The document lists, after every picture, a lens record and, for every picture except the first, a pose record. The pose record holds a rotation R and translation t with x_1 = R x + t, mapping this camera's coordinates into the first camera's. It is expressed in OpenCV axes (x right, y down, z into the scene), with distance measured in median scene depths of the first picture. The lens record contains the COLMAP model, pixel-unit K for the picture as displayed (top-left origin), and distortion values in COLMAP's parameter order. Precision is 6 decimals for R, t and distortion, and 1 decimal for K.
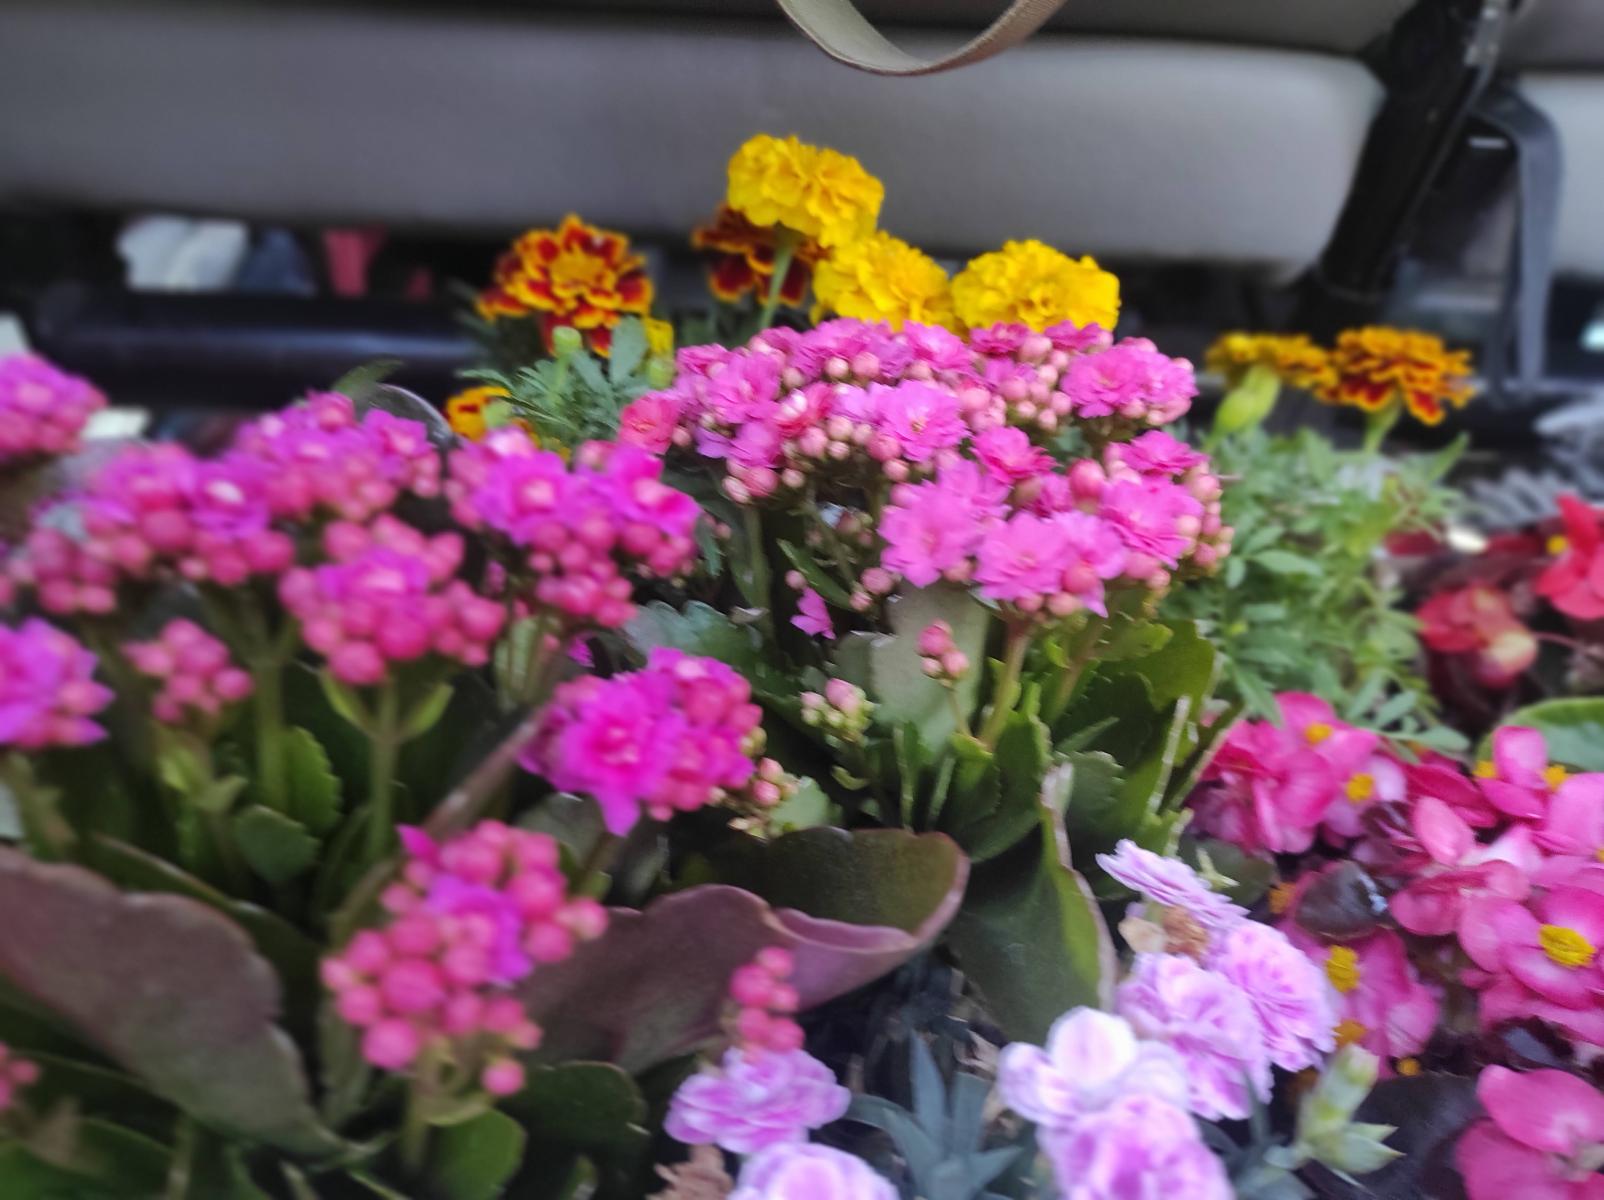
lens RADIAL K [[1218.4, 0, 798.8], [0, 1218.4, 601.8], [0, 0, 1]] dist [0.037885, -0.059472]
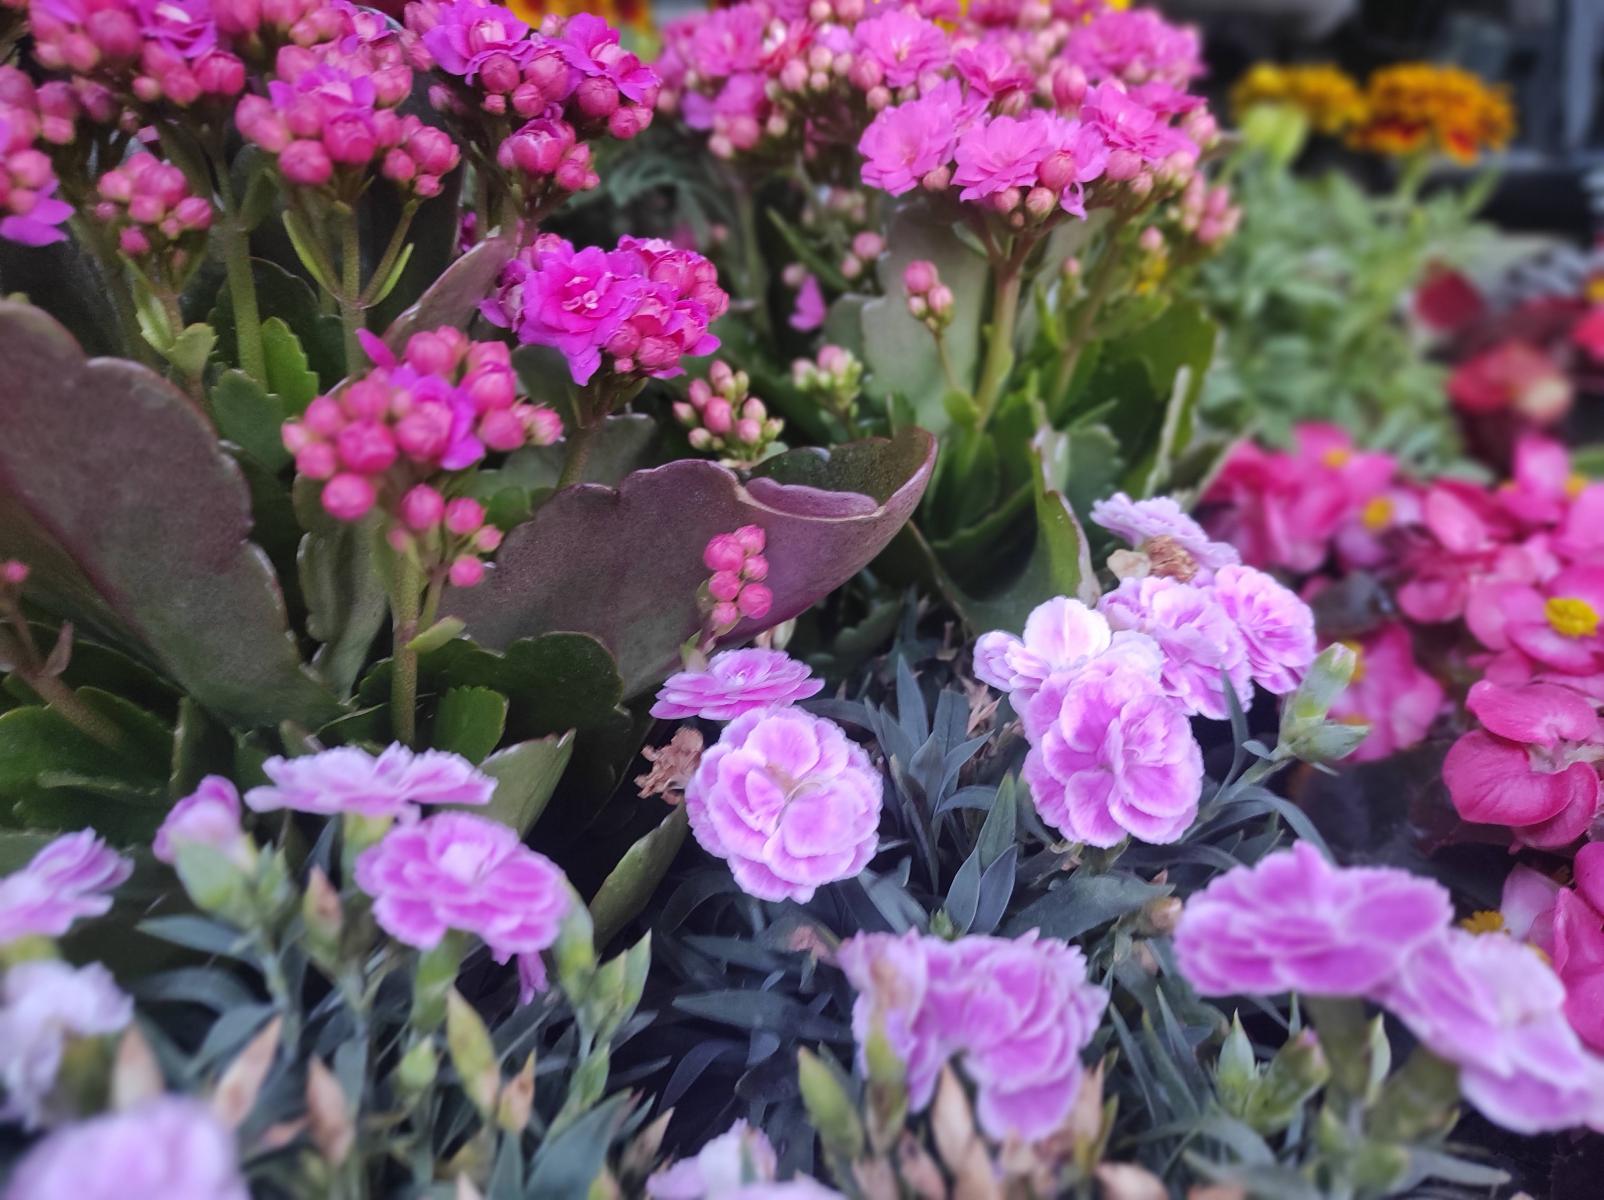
lens RADIAL K [[1218.4, 0, 798.8], [0, 1218.4, 601.8], [0, 0, 1]] dist [0.037885, -0.059472]
pose [[0.999046, -0.014271, -0.041268, 0.050448], [0.017442, 0.996839, 0.077512, 0.213700], [0.040032, -0.078158, 0.996137, -0.009630]]
